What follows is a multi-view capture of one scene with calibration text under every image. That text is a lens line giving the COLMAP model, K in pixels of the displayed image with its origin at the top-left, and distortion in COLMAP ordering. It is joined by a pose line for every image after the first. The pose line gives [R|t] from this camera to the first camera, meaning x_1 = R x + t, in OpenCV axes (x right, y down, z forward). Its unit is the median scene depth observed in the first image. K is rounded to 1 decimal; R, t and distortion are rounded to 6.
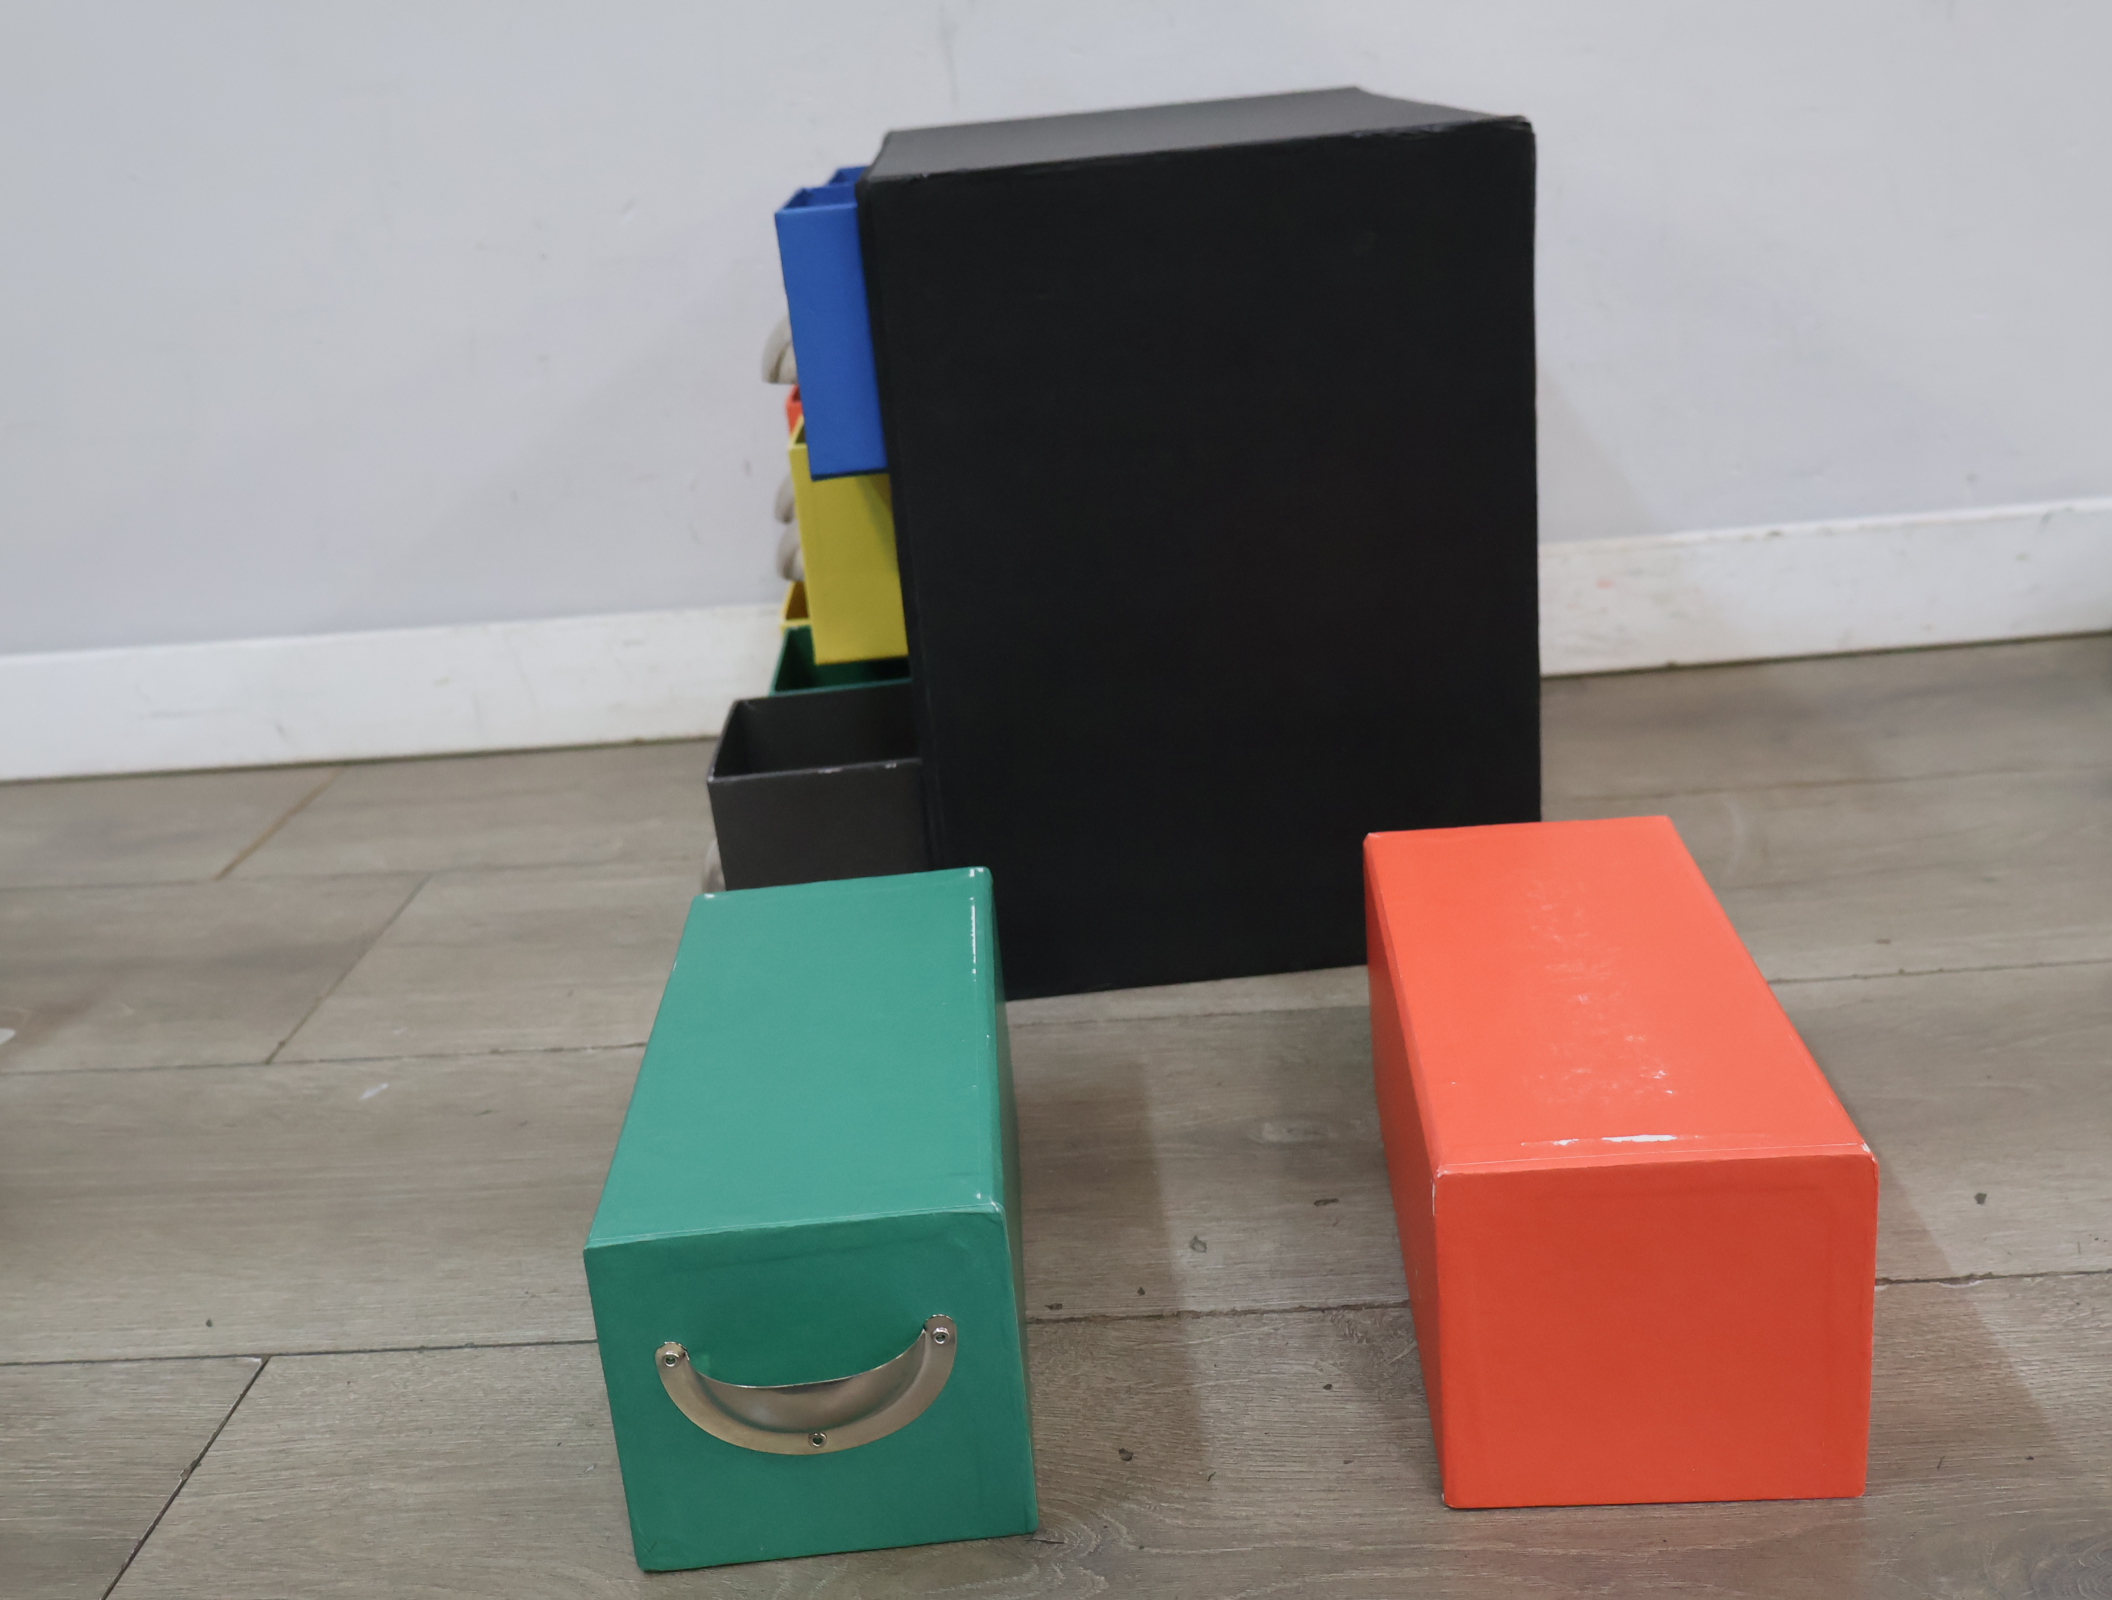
lens RADIAL K [[2216.2, 0, 1005.5], [0, 2216.2, 818.3], [0, 0, 1]] dist [0.009796, 0.000000]
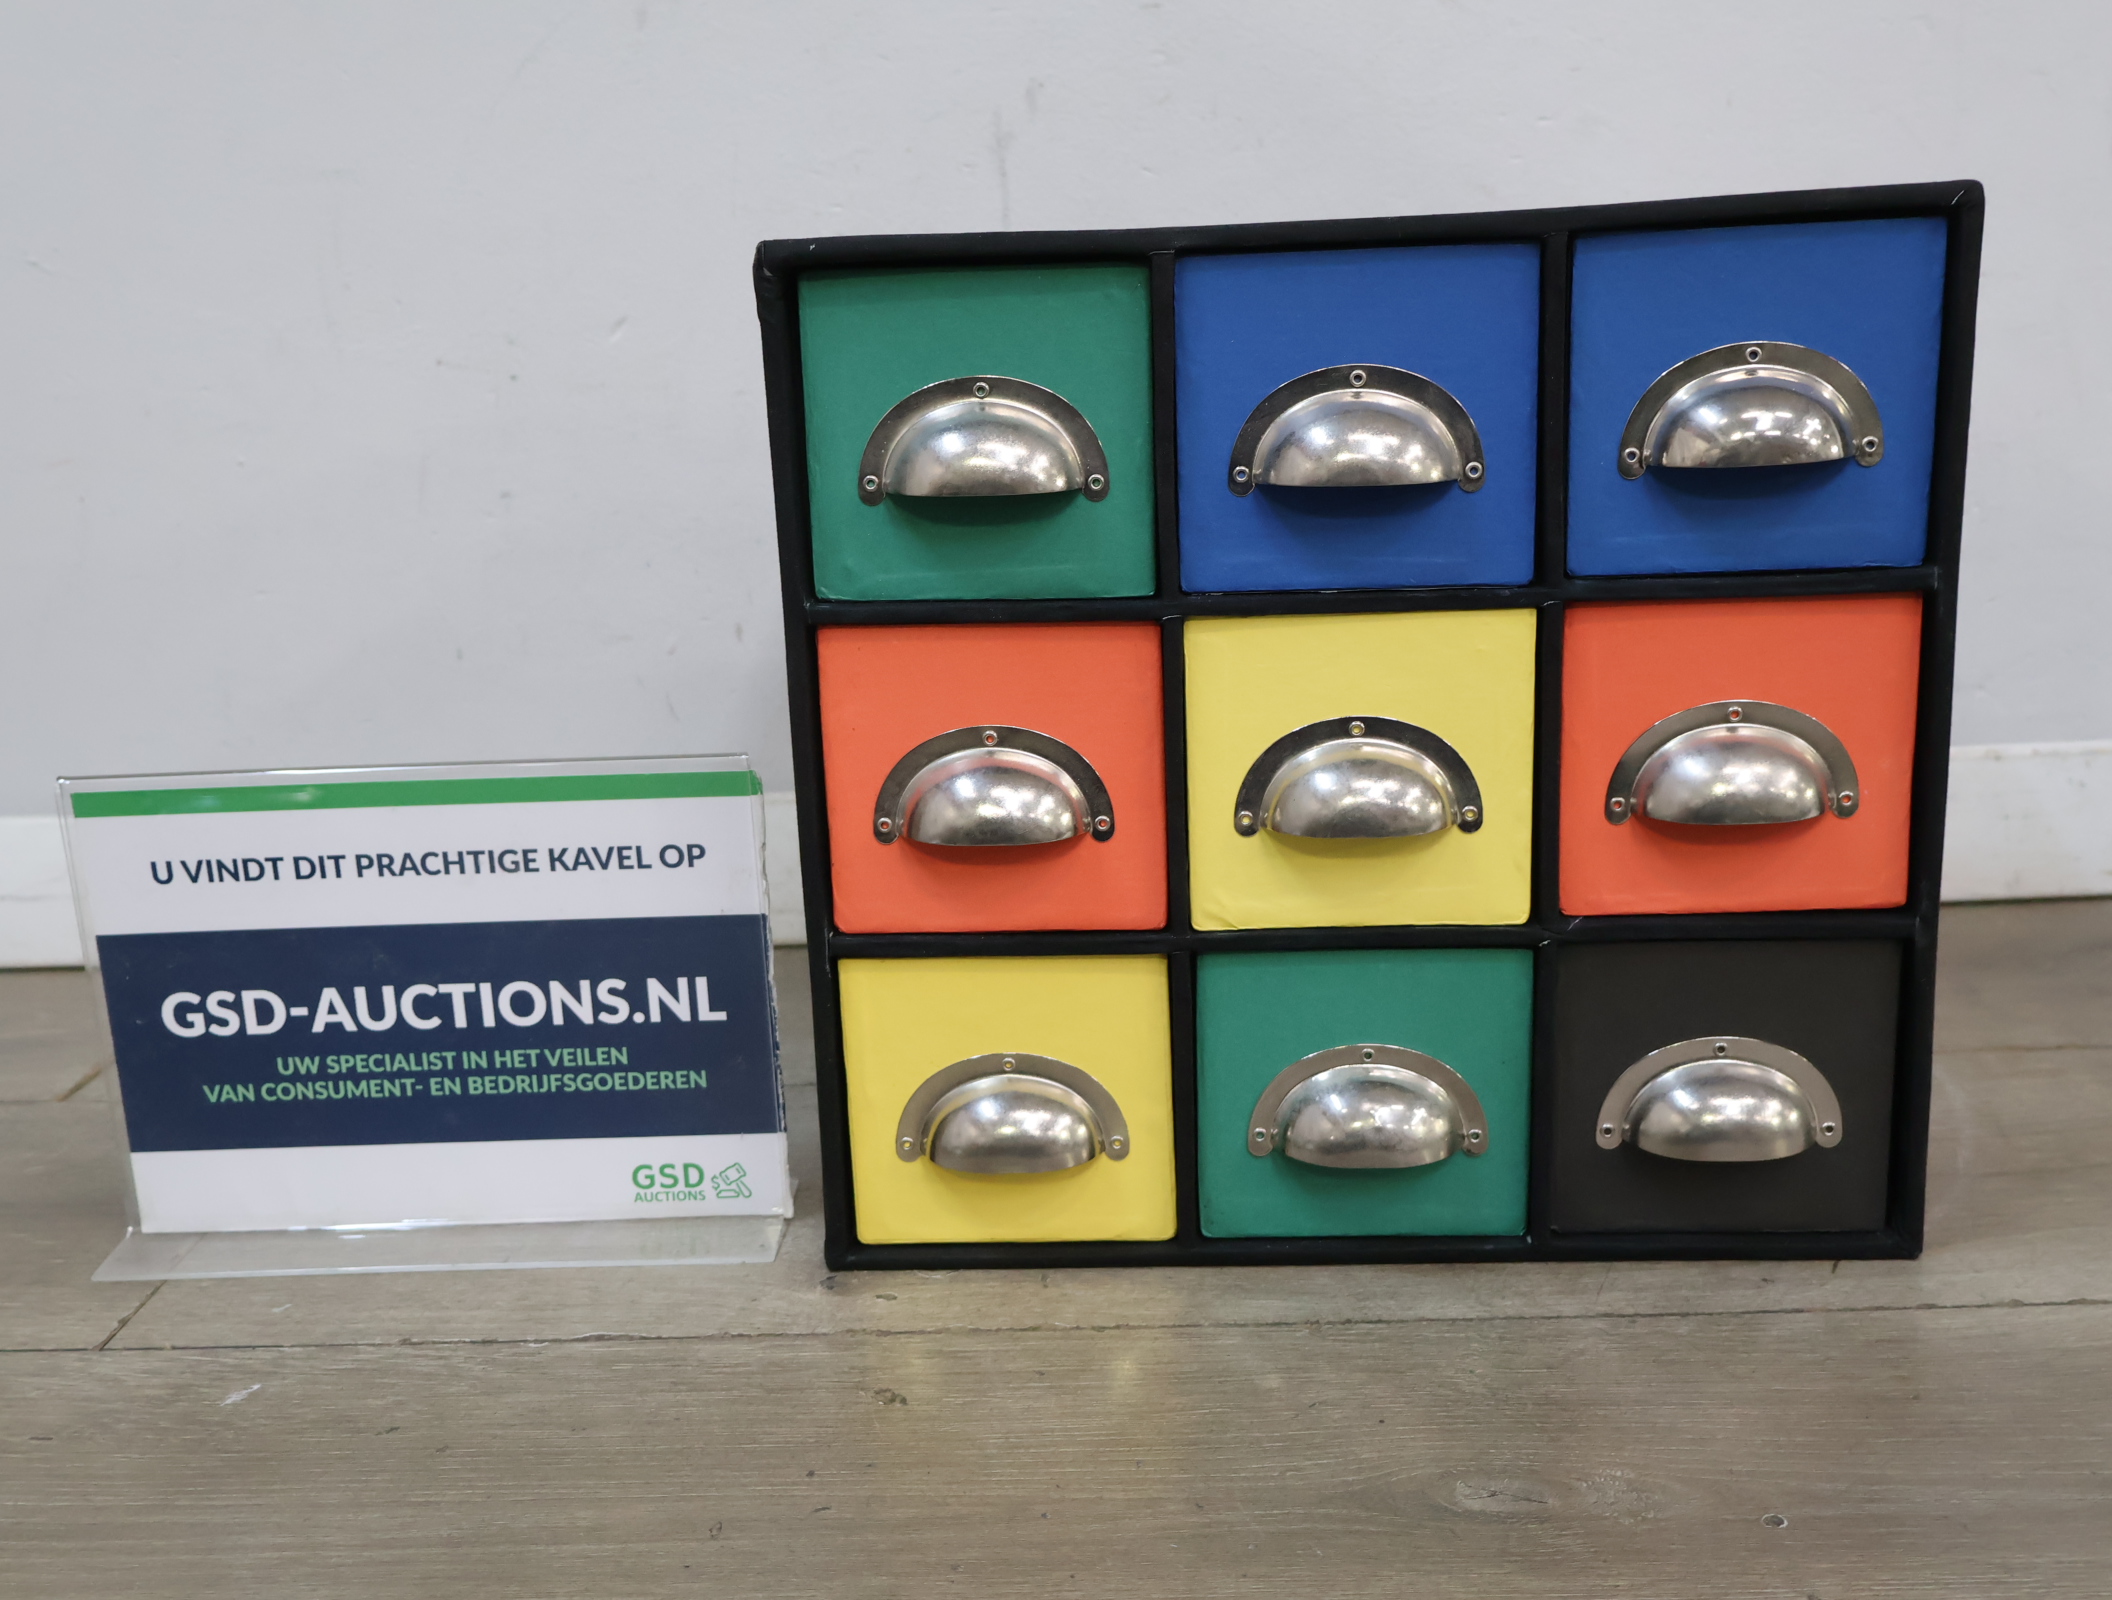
lens RADIAL K [[2216.2, 0, 1015.5], [0, 2216.2, 788.8], [0, 0, 1]] dist [0.009796, 0.000000]
pose [[0.998206, 0.038957, 0.045461, -0.064791], [-0.033259, 0.992221, -0.119965, 0.000970], [-0.049781, 0.118238, 0.991737, 0.215888]]
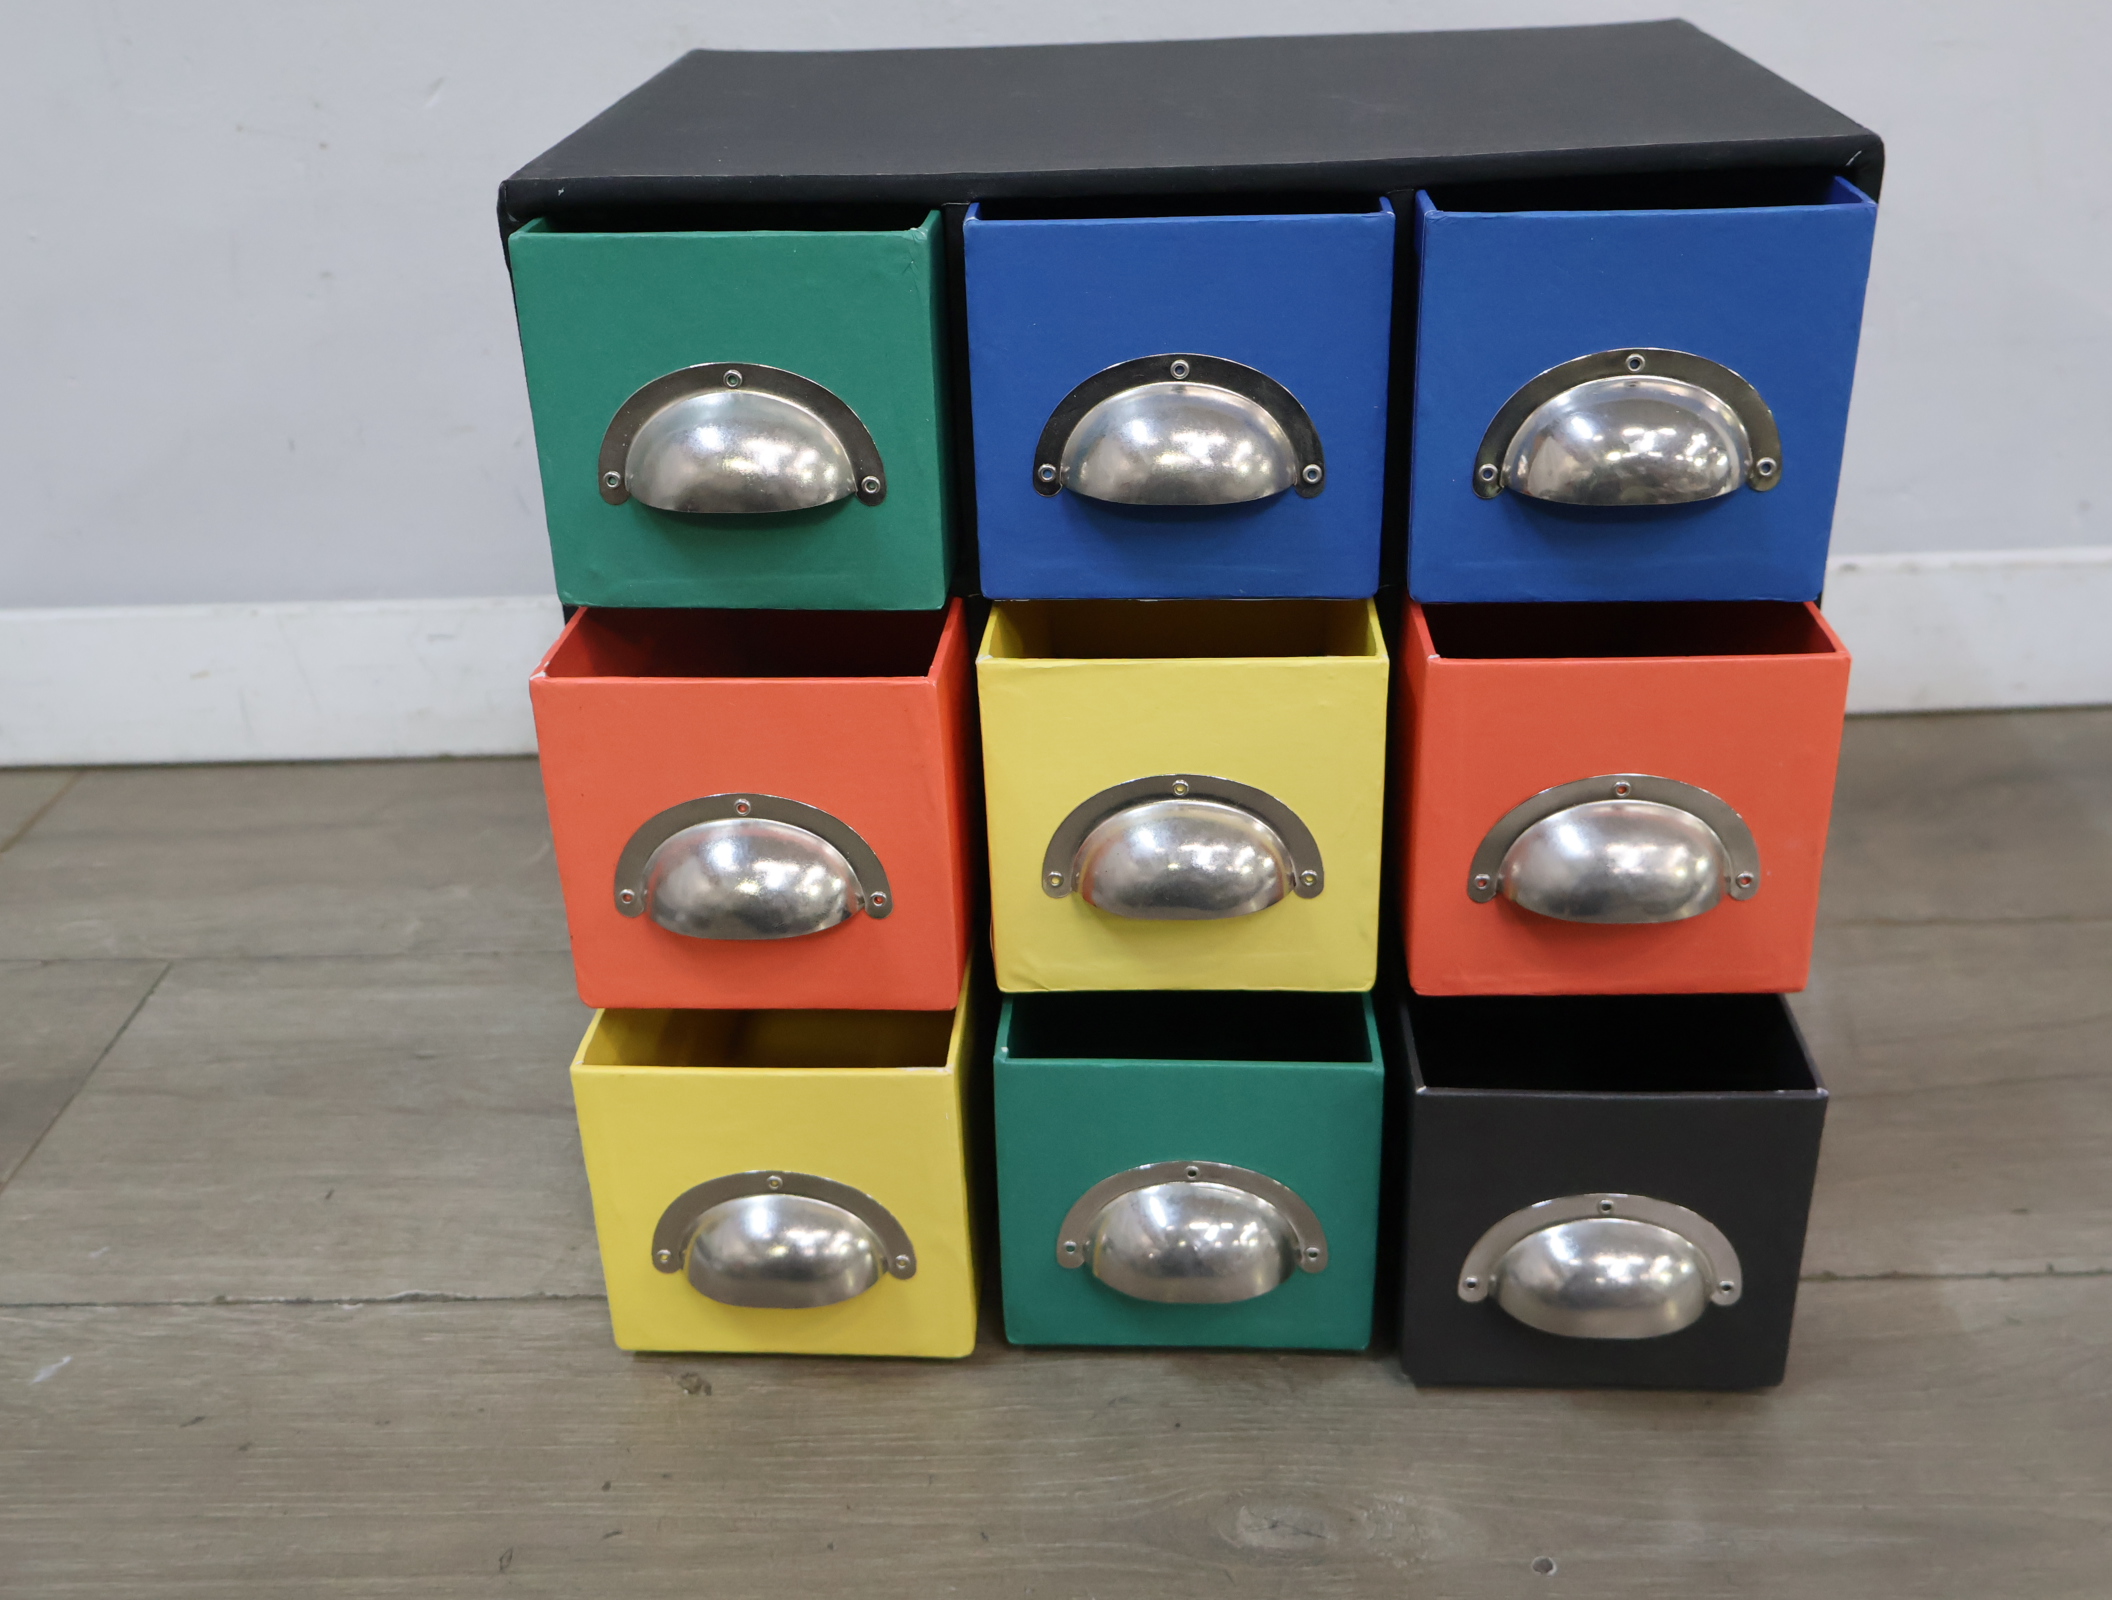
lens RADIAL K [[2216.2, 0, 1037.5], [0, 2216.2, 789.7], [0, 0, 1]] dist [0.009796, 0.000000]
pose [[0.997760, 0.025347, 0.061913, -0.002242], [-0.032161, 0.993225, 0.111667, -0.167981], [-0.058663, -0.113408, 0.991815, 0.256134]]
